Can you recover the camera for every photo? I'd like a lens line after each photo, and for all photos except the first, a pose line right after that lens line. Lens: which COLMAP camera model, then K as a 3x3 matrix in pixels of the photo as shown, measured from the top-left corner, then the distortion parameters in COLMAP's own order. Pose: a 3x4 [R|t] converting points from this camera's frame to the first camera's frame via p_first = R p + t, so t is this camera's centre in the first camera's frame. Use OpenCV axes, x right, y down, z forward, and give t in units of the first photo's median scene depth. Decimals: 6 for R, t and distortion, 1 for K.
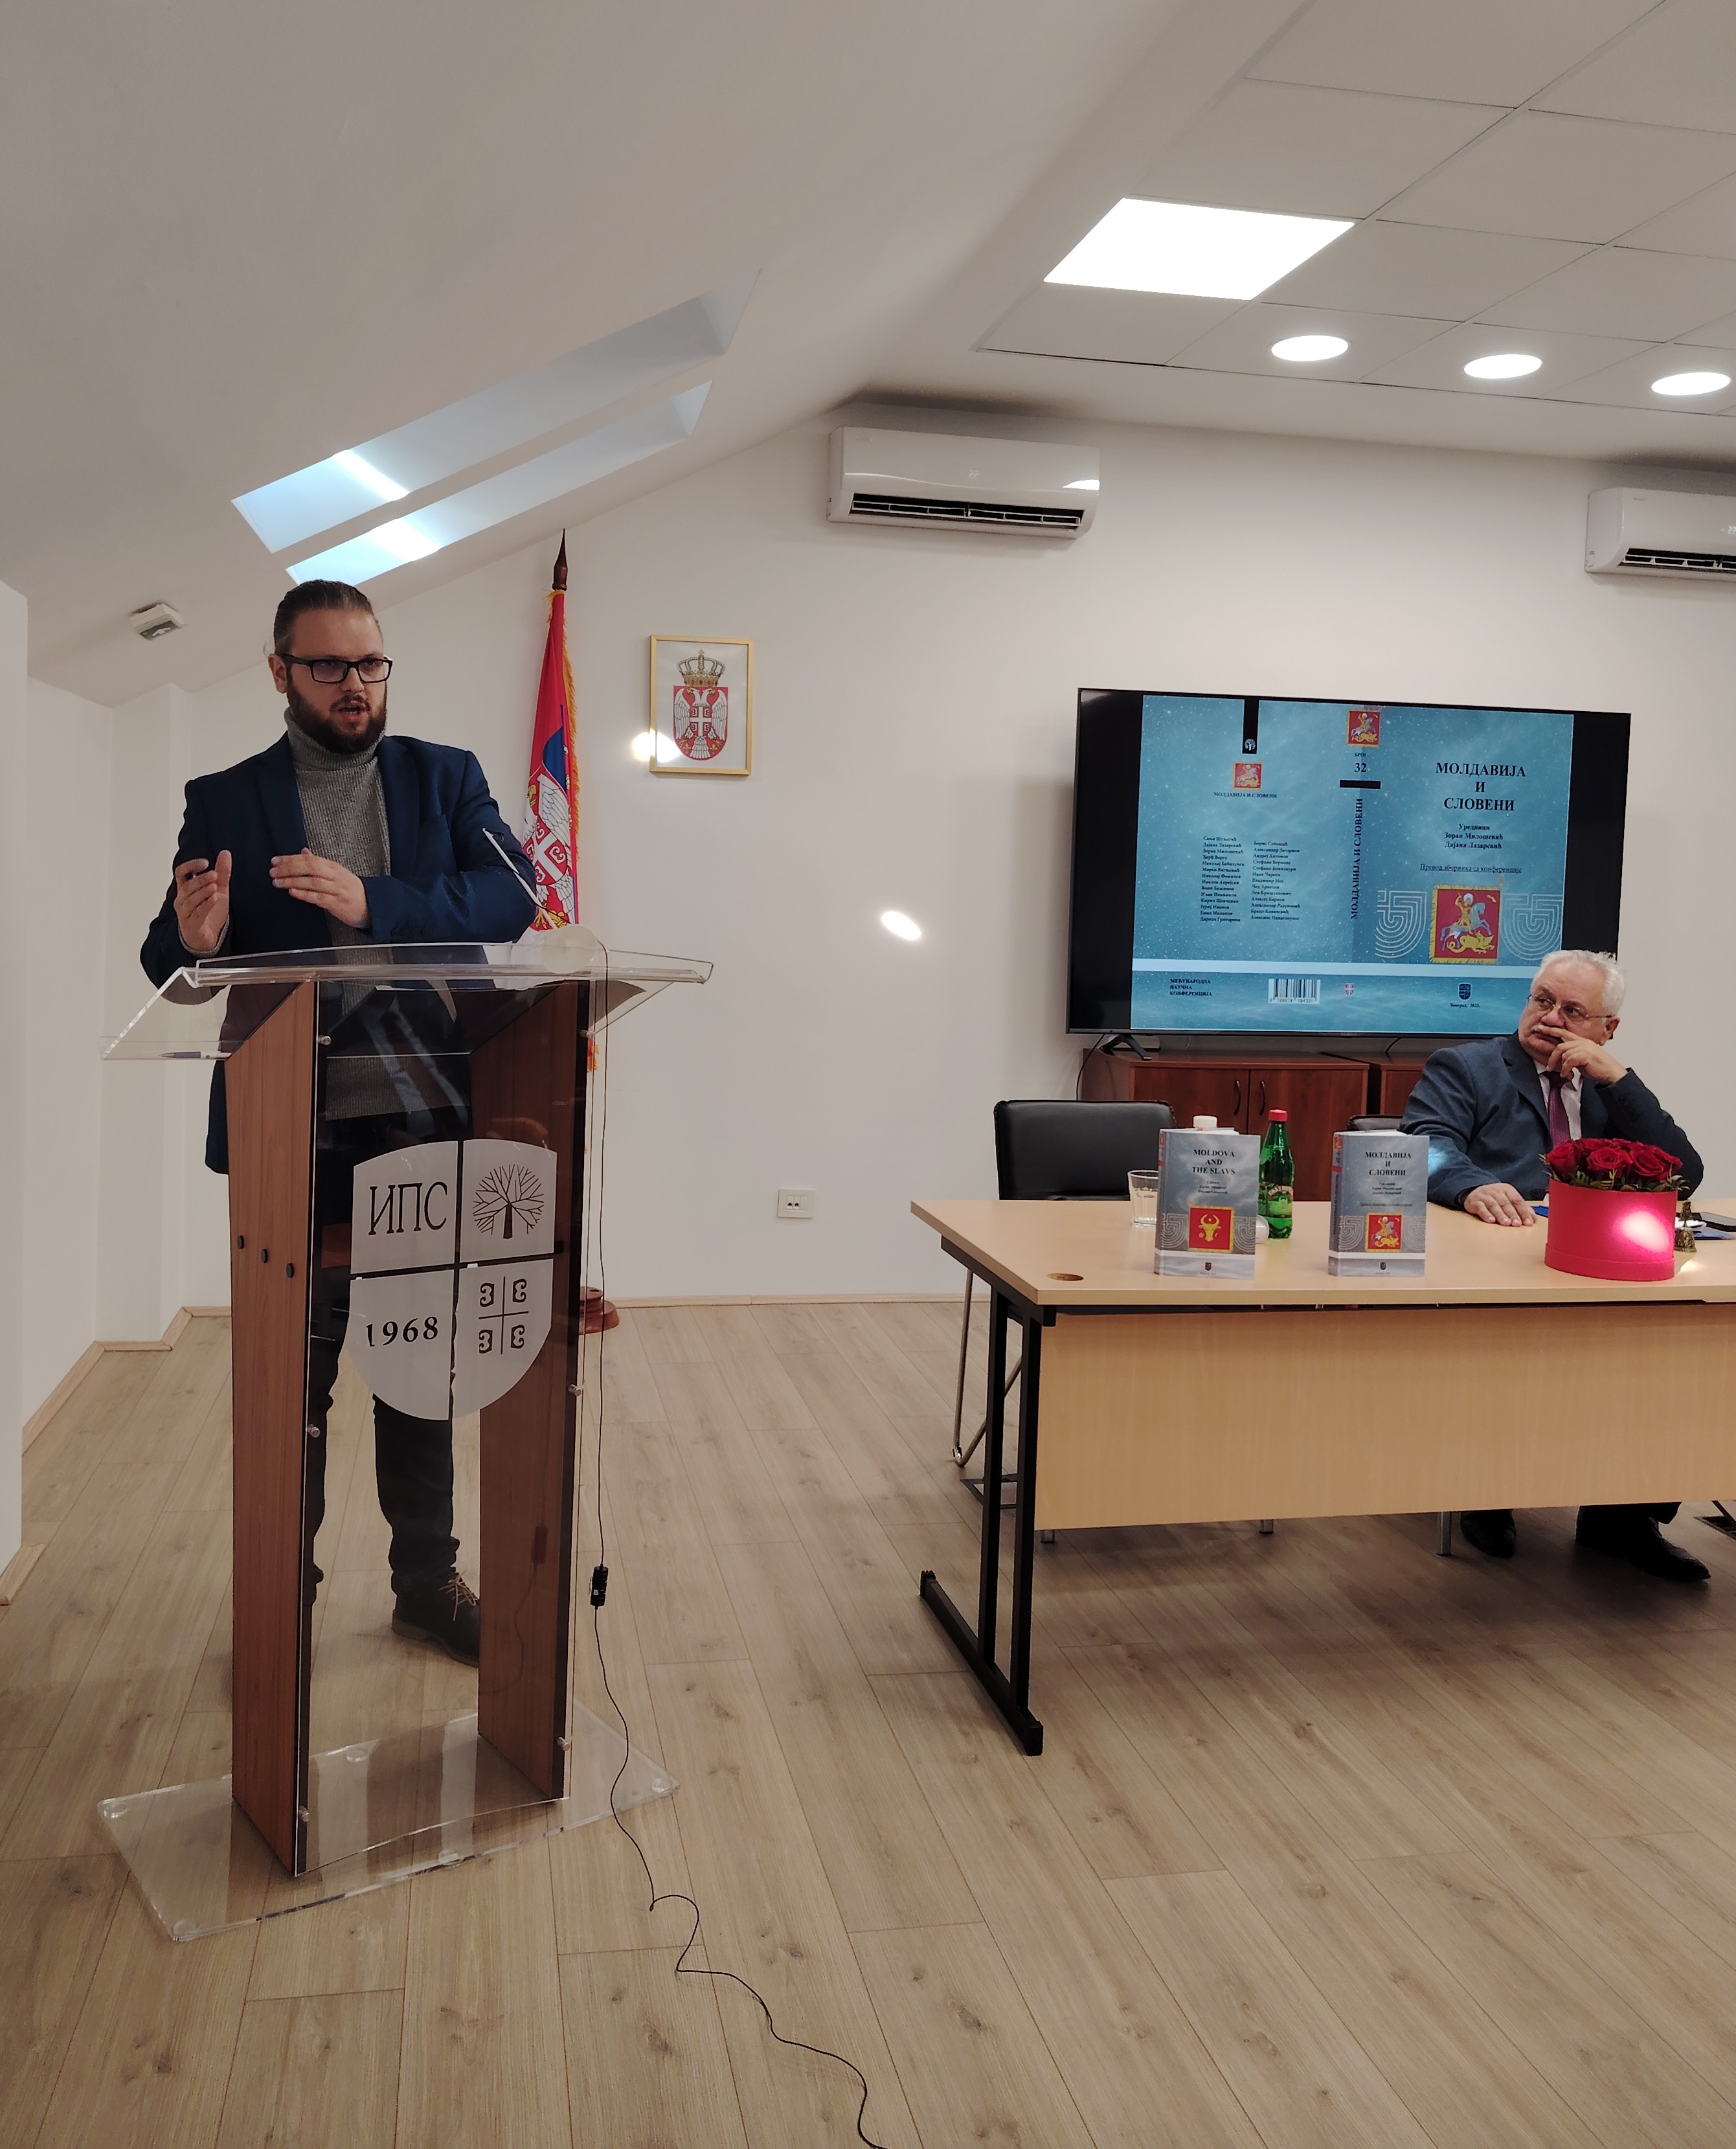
lens RADIAL K [[1777.7, 0, 809.1], [0, 1777.7, 979.0], [0, 0, 1]] dist [0.064655, -0.102430]
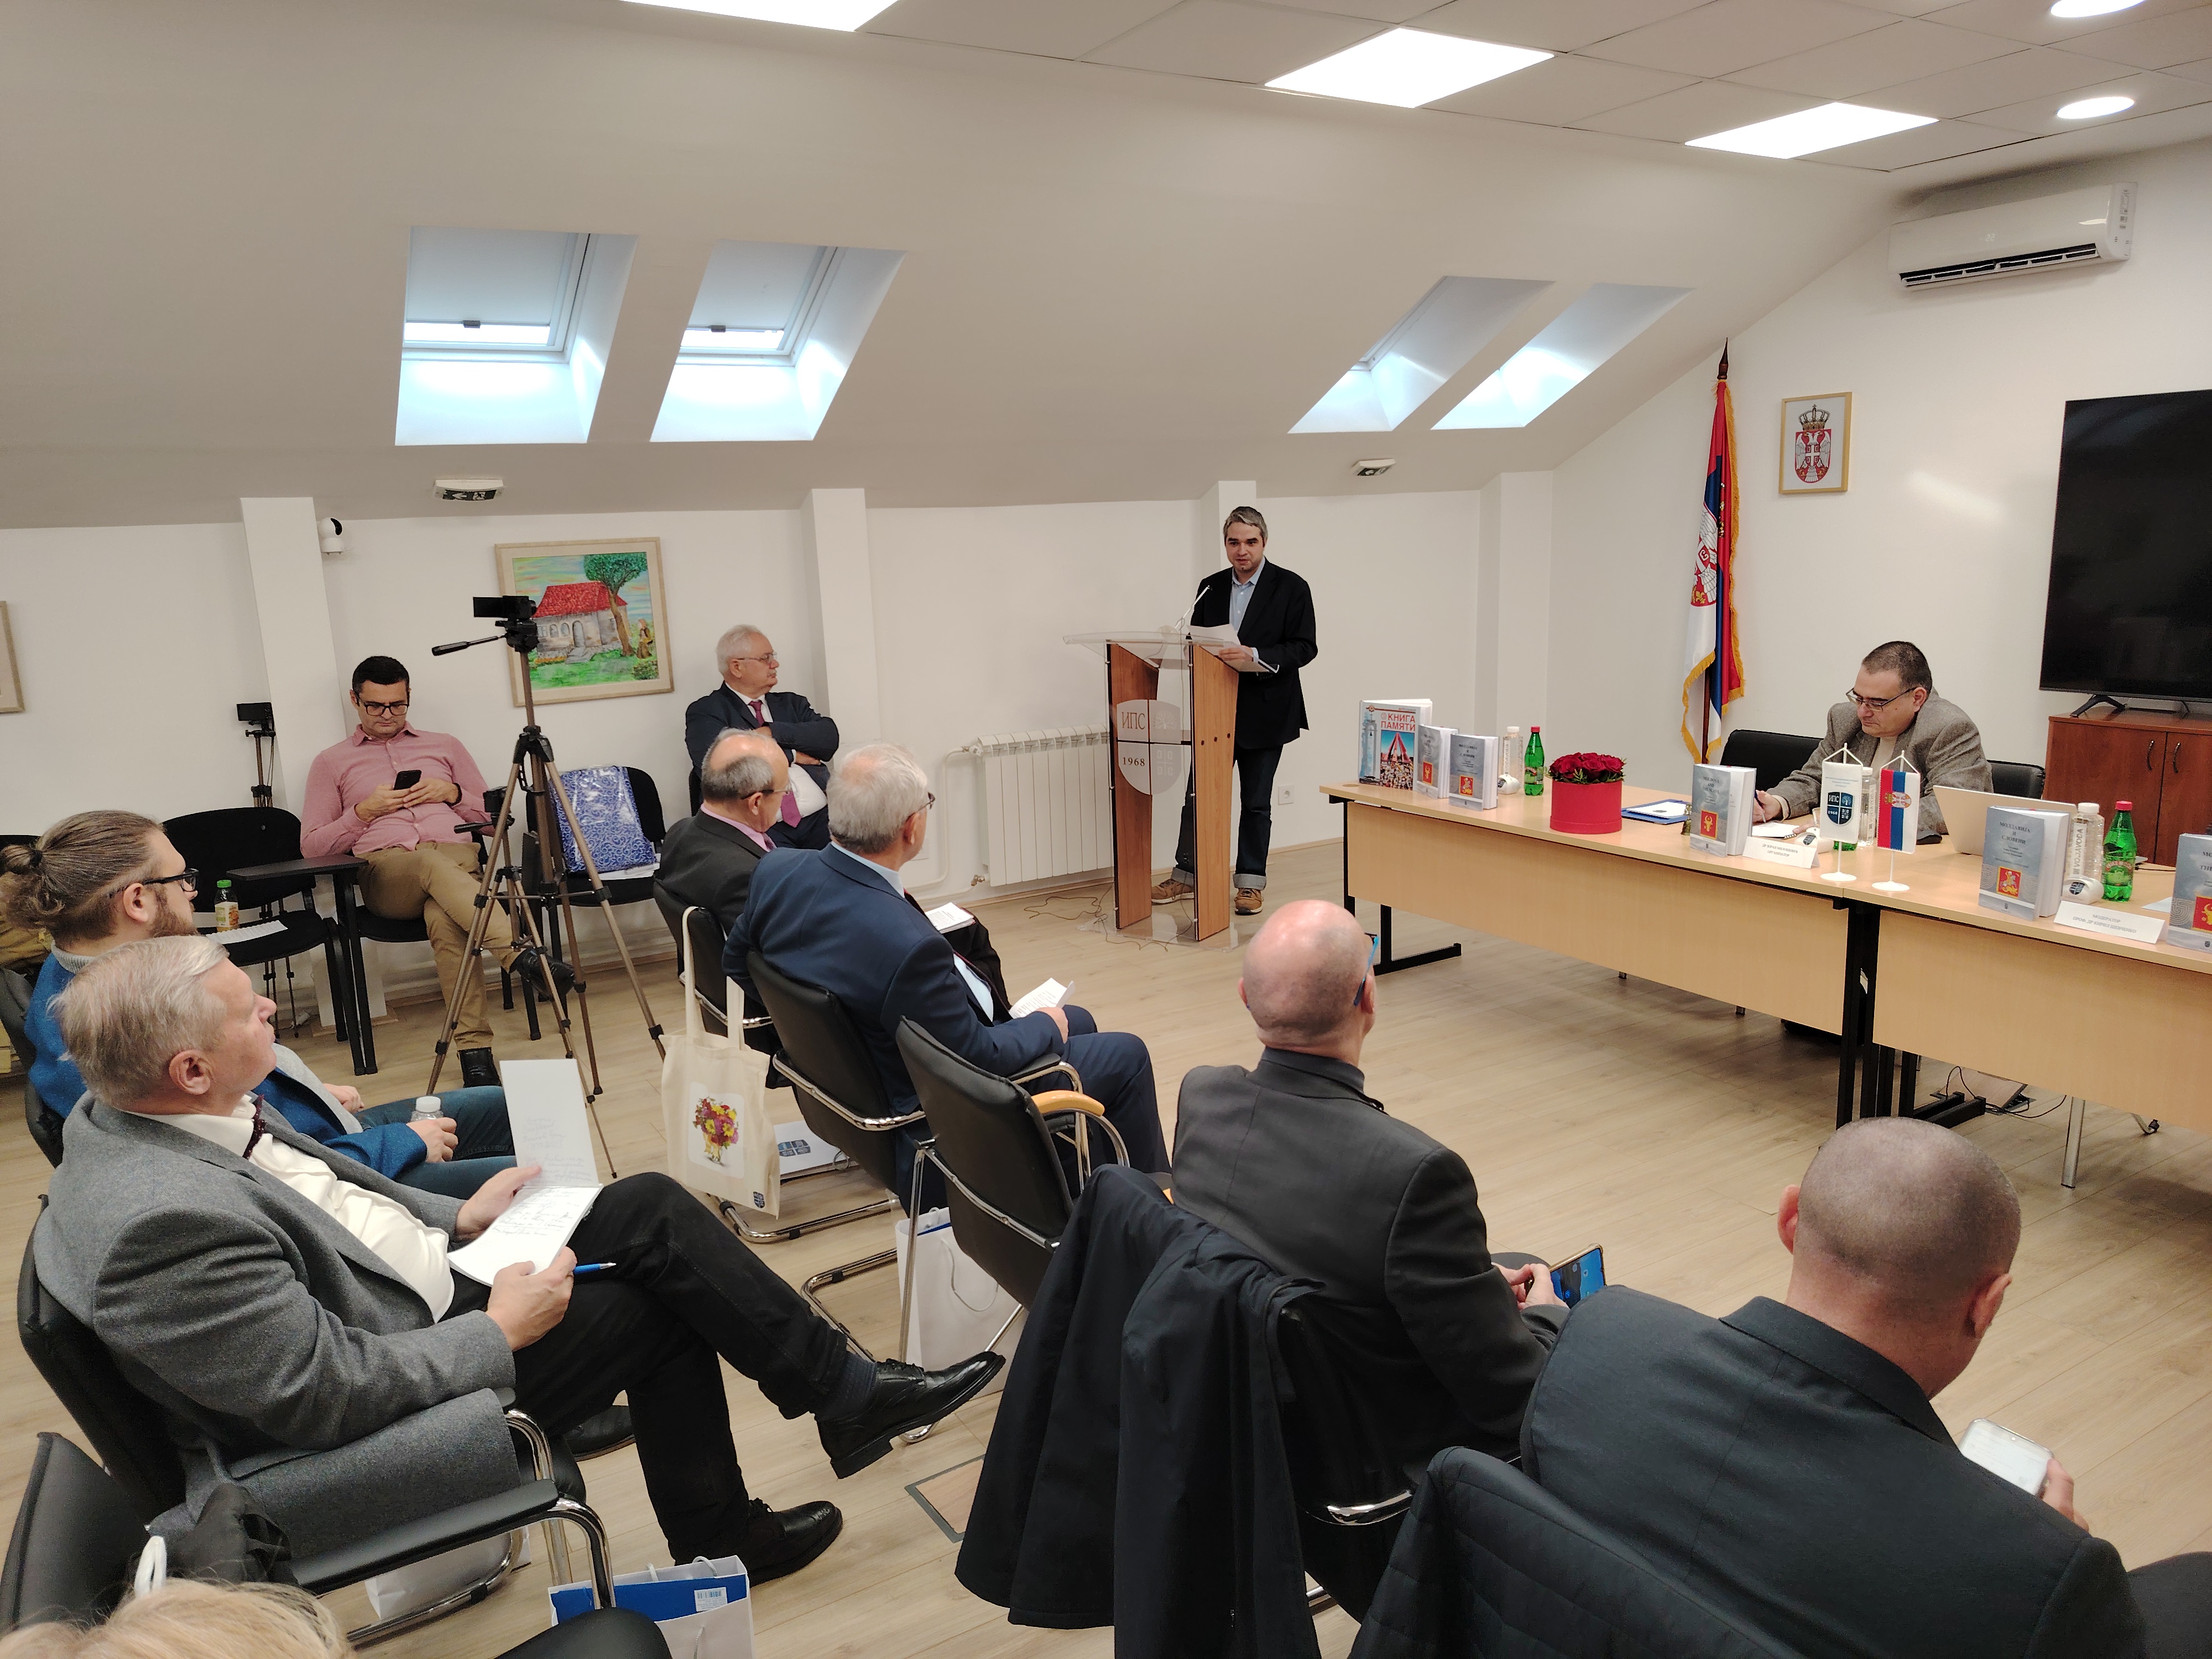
lens RADIAL K [[1553.0, 0, 1109.0], [0, 1553.0, 837.7], [0, 0, 1]] dist [0.002555, -0.000069]
pose [[0.357209, 0.148969, -0.922068, 1.547164], [-0.001691, 0.987301, 0.158853, -0.064443], [0.934023, -0.055184, 0.352924, 0.025914]]
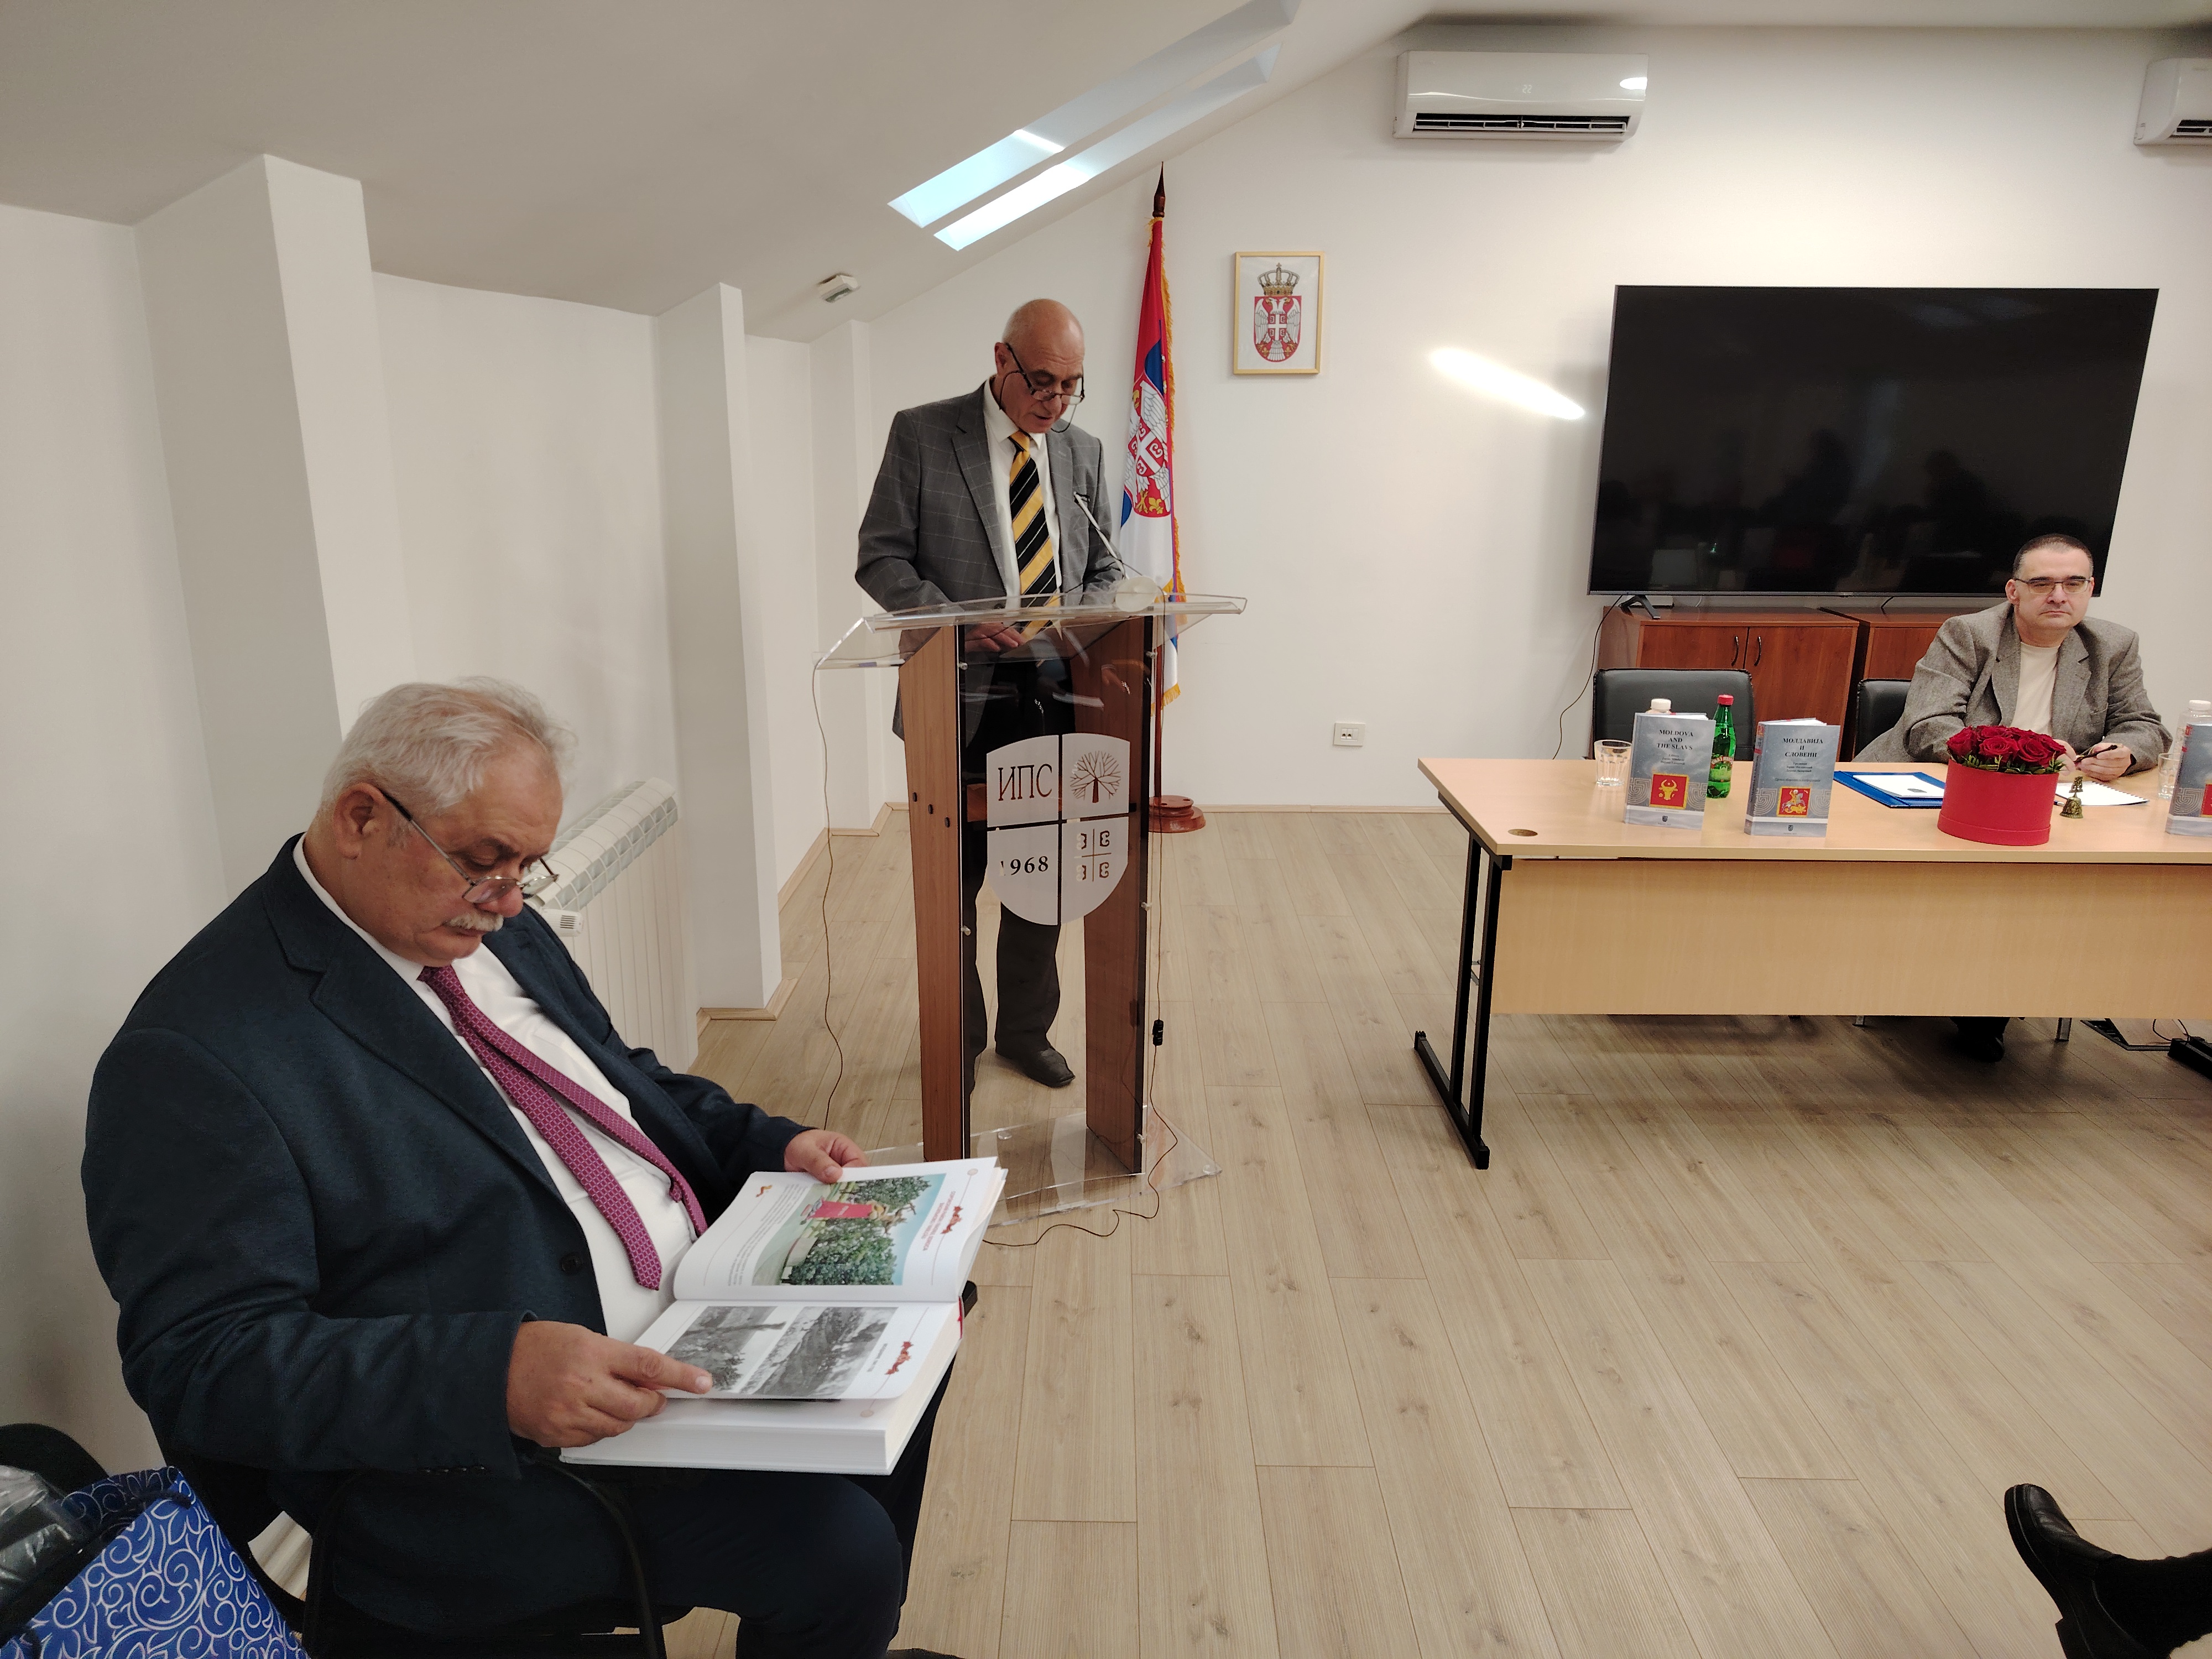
lens RADIAL K [[1508.2, 0, 1111.5], [0, 1508.2, 829.2], [0, 0, 1]] dist [0.136066, -0.295814]
pose [[0.982490, 0.031119, -0.183697, 0.045343], [0.009626, 0.976158, 0.216848, -0.067163], [0.186065, -0.214820, 0.958766, -0.101647]]
